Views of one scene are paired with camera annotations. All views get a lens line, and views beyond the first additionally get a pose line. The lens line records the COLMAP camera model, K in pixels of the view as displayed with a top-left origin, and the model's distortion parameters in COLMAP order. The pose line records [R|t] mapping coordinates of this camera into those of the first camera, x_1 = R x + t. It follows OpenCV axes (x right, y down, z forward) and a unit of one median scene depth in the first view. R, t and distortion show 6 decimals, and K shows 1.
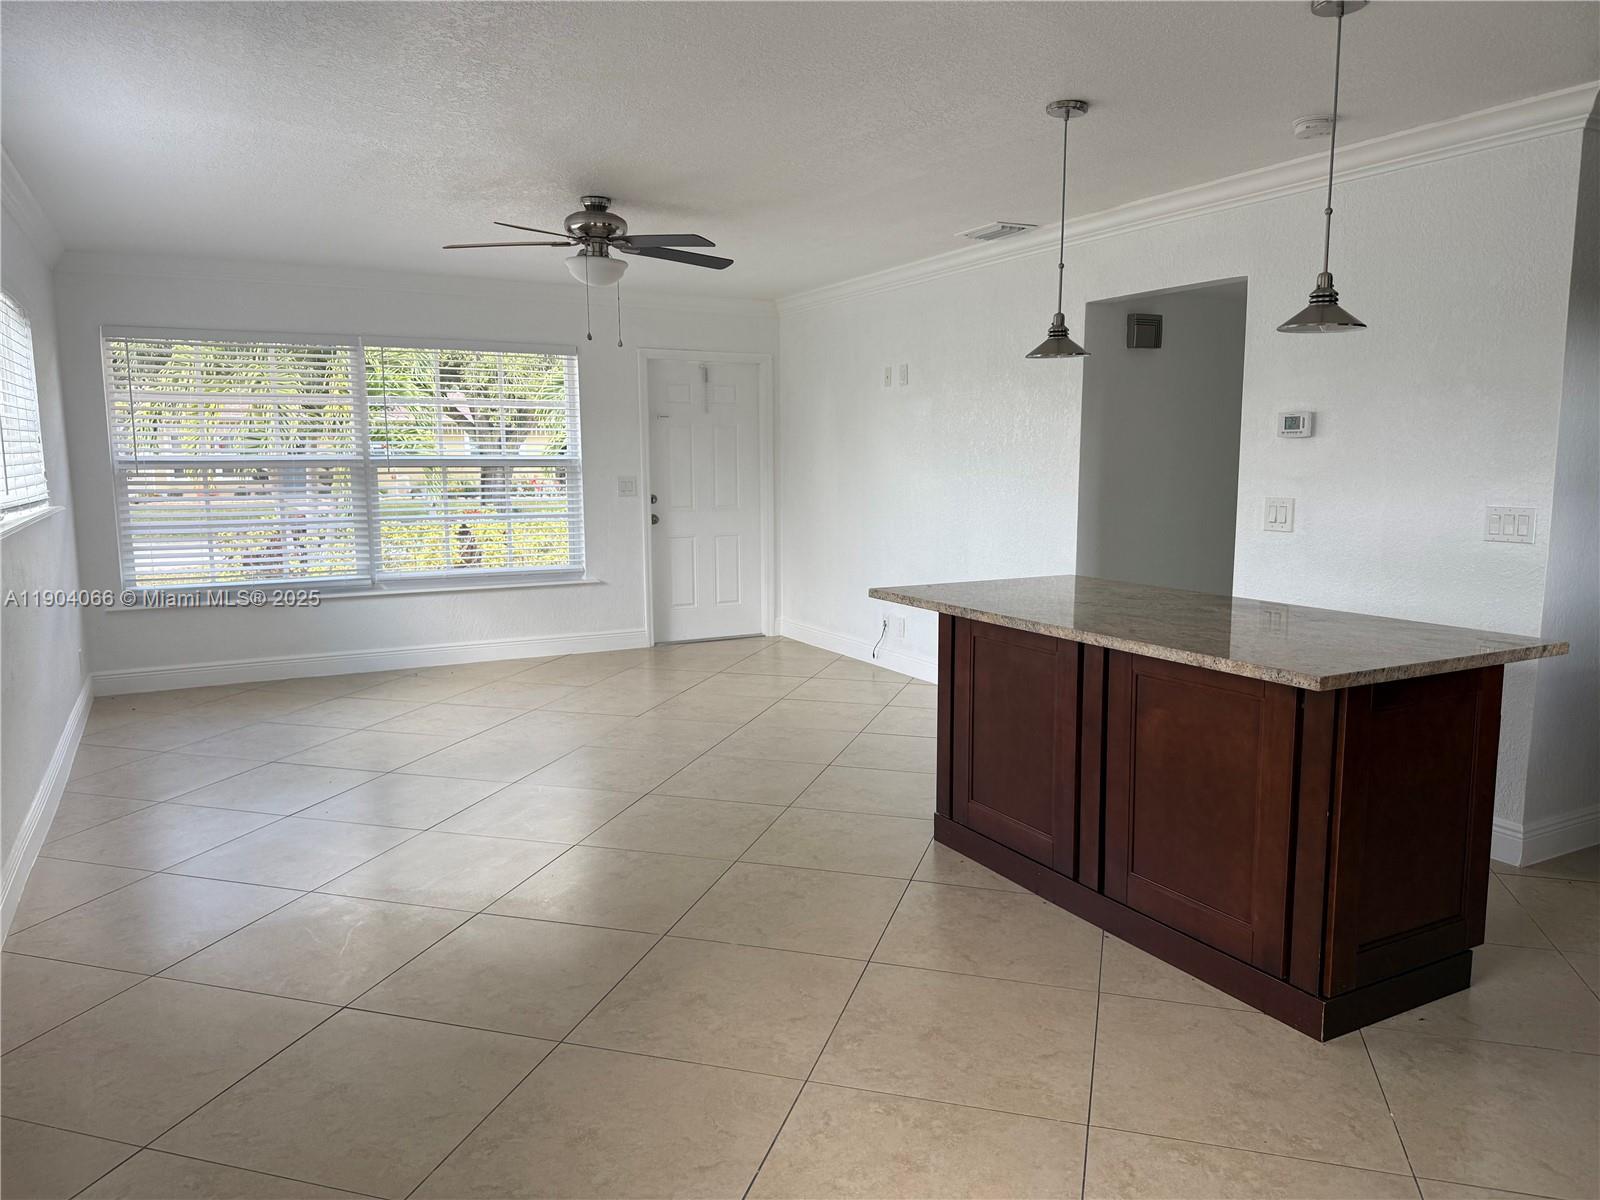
lens RADIAL K [[1184.6, 0, 800.0], [0, 1184.6, 600.0], [0, 0, 1]] dist [0.160018, -0.296064]
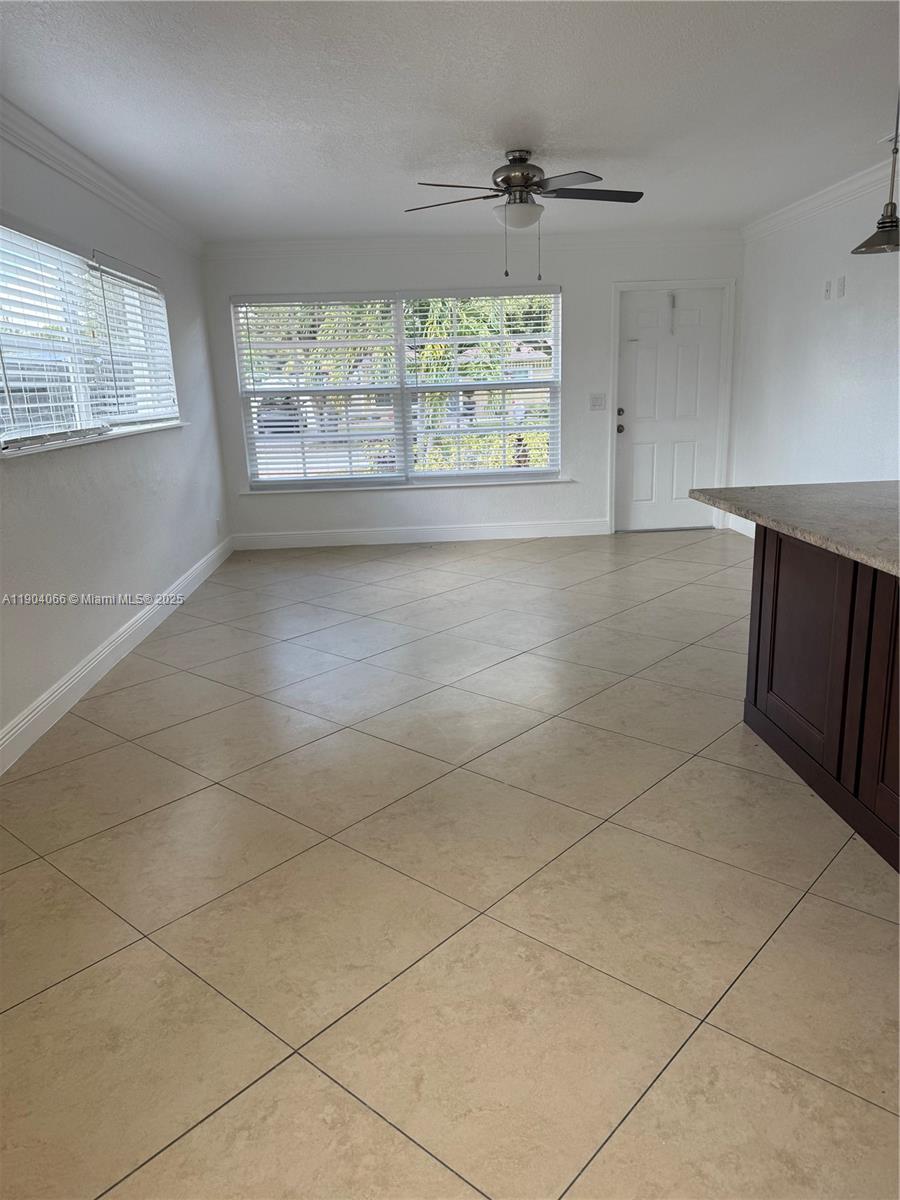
lens RADIAL K [[893.7, 0, 450.4], [0, 893.7, 584.0], [0, 0, 1]] dist [0.166503, -0.191297]
pose [[0.901460, 0.065657, -0.427855, 0.144427], [-0.022627, 0.994226, 0.104896, -0.003713], [0.432272, -0.084879, 0.897740, 0.097651]]
